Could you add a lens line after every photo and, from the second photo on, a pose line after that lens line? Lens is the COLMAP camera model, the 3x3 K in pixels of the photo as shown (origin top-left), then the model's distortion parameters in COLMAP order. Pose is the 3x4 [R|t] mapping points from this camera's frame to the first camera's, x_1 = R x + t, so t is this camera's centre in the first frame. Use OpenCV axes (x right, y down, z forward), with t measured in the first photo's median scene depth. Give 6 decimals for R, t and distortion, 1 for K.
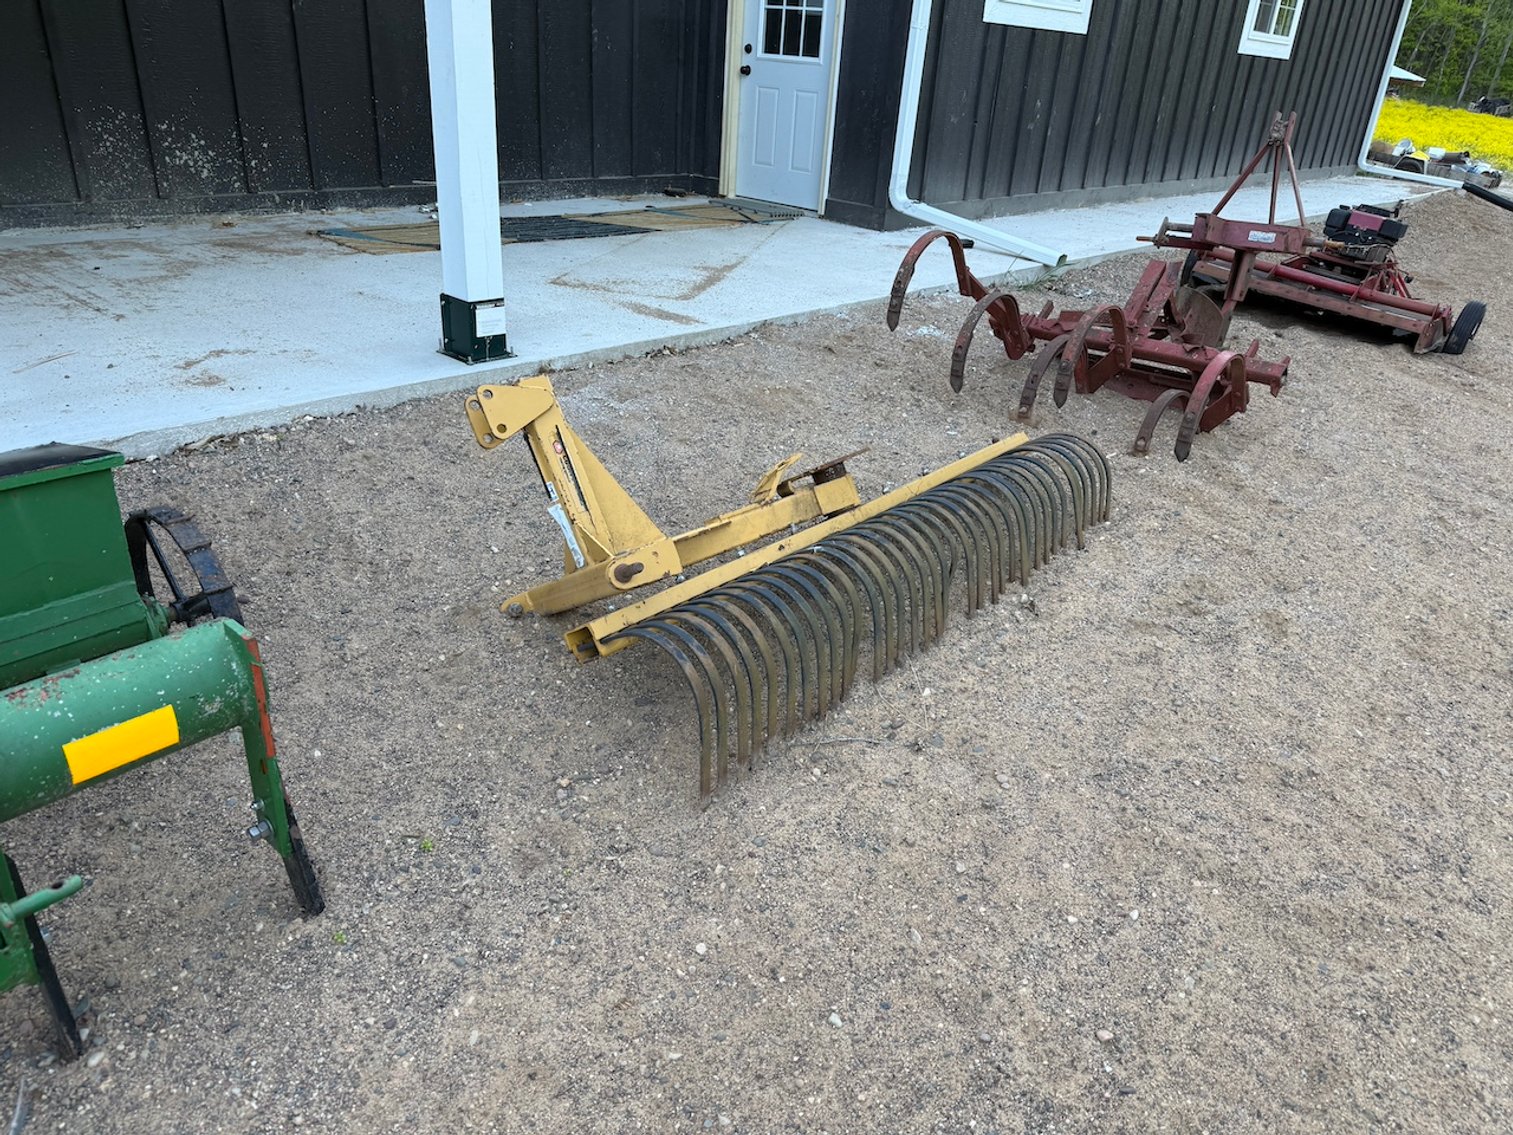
lens RADIAL K [[1070.1, 0, 765.8], [0, 1070.1, 580.6], [0, 0, 1]] dist [0.073300, -0.120177]
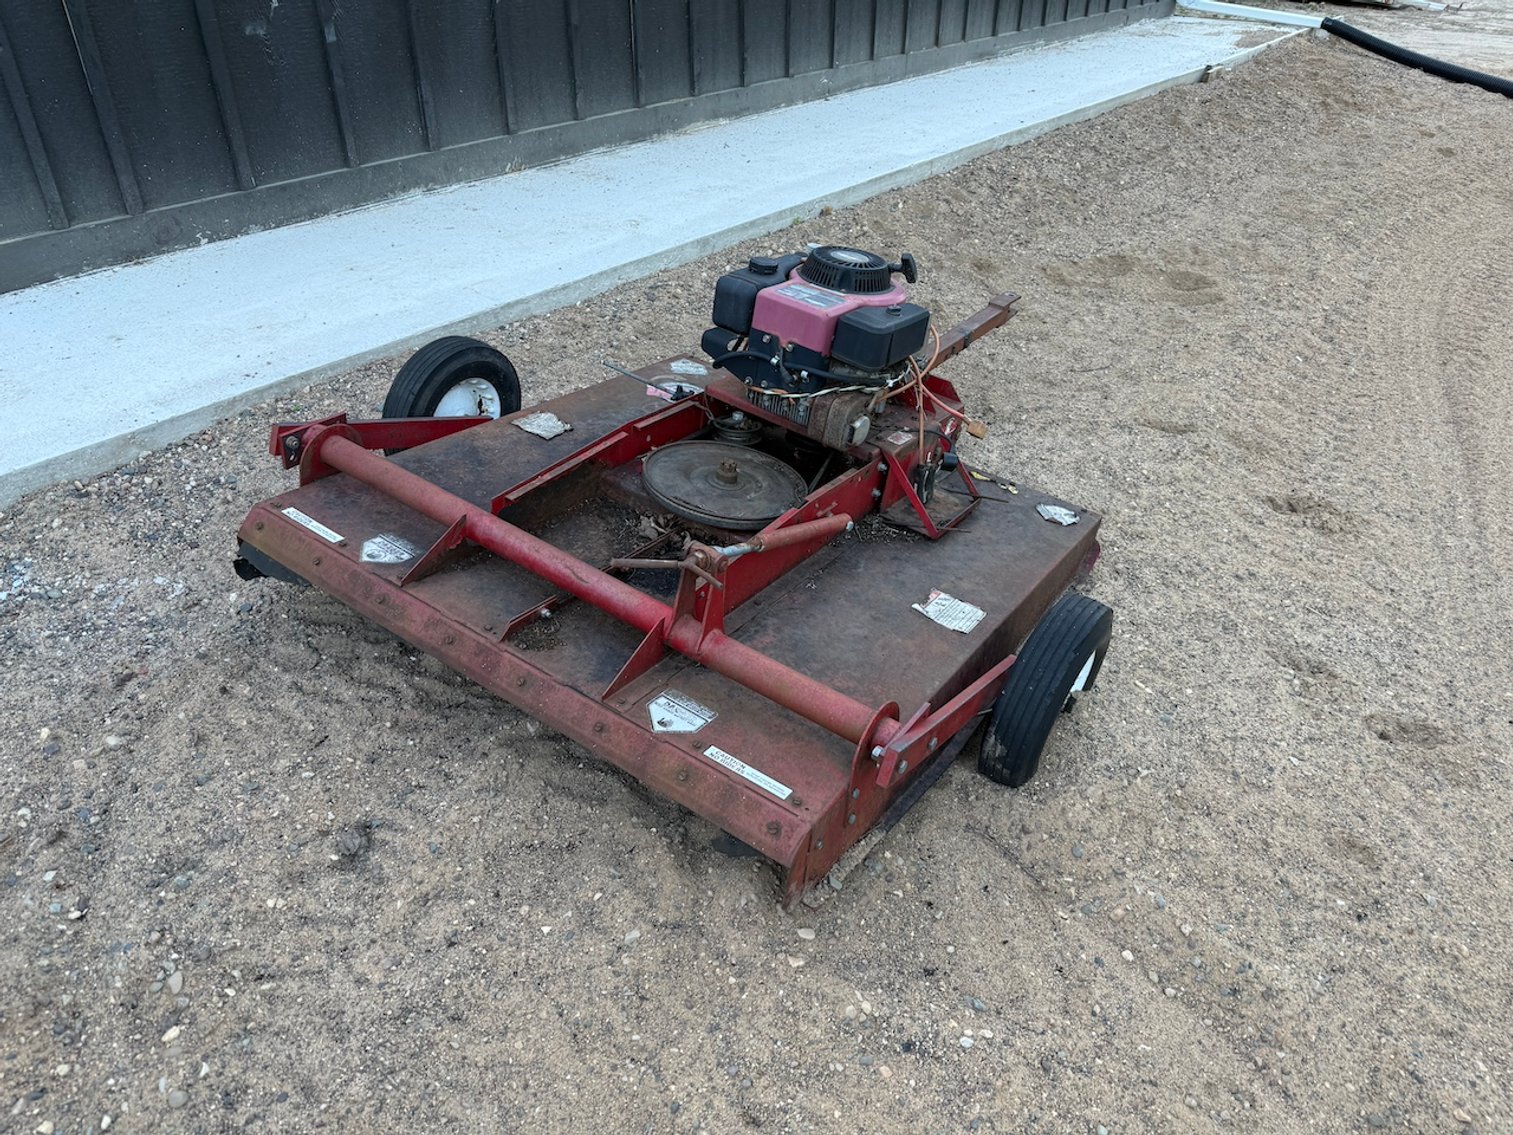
lens RADIAL K [[1069.4, 0, 756.5], [0, 1069.4, 567.5], [0, 0, 1]] dist [0.086044, -0.138226]
pose [[0.996004, -0.084260, 0.029591, 0.653516], [0.080227, 0.989769, 0.117988, -0.367540], [-0.039230, -0.115142, 0.992574, 0.812836]]
